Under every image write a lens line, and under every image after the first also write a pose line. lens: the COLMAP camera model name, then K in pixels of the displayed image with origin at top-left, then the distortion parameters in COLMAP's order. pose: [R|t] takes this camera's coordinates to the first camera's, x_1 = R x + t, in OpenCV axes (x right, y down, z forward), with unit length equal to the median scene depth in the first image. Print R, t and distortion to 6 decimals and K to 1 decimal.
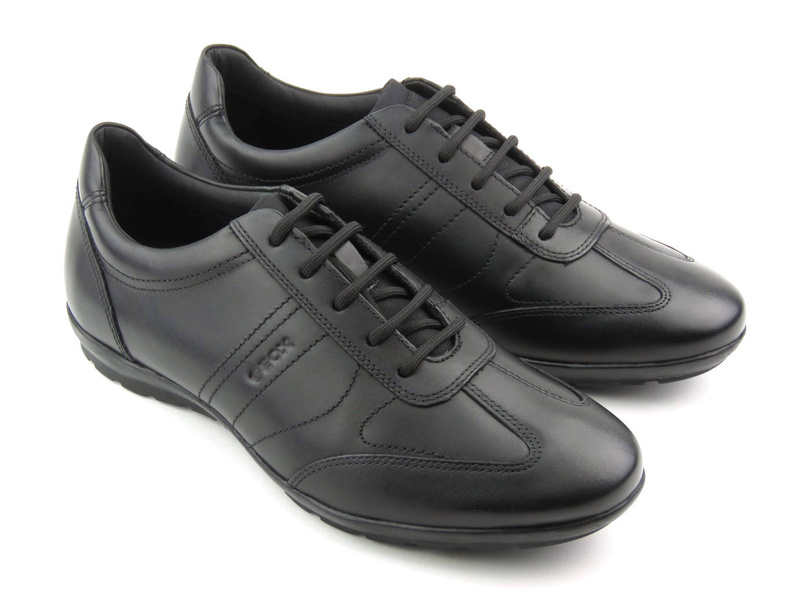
lens RADIAL K [[1696.8, 0, 398.1], [0, 1696.8, 297.8], [0, 0, 1]] dist [-0.133484, 0.000000]
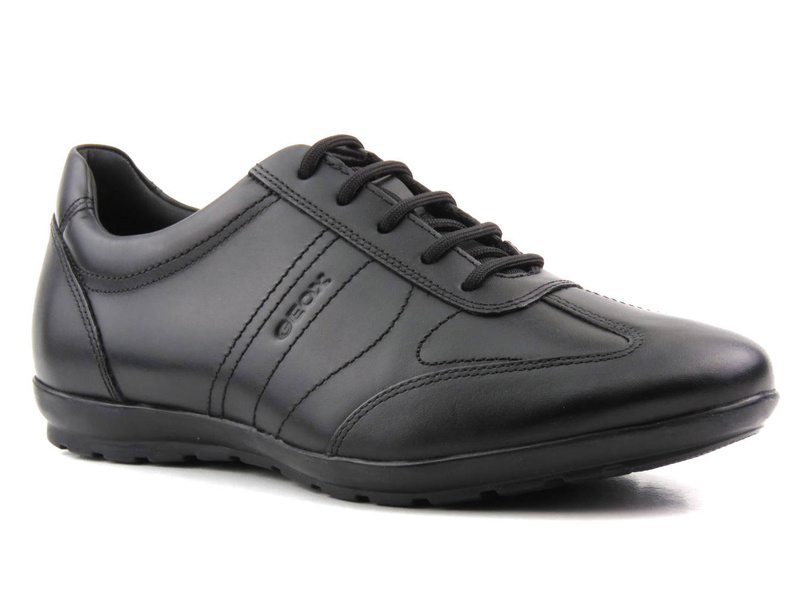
lens RADIAL K [[3079.0, 0, 399.3], [0, 3079.0, 300.2], [0, 0, 1]] dist [-0.573551, 0.000000]
pose [[0.998791, -0.045289, -0.019099, -0.001920], [0.032478, 0.899774, -0.435145, 0.662073], [0.036892, 0.433999, 0.900158, -0.299087]]
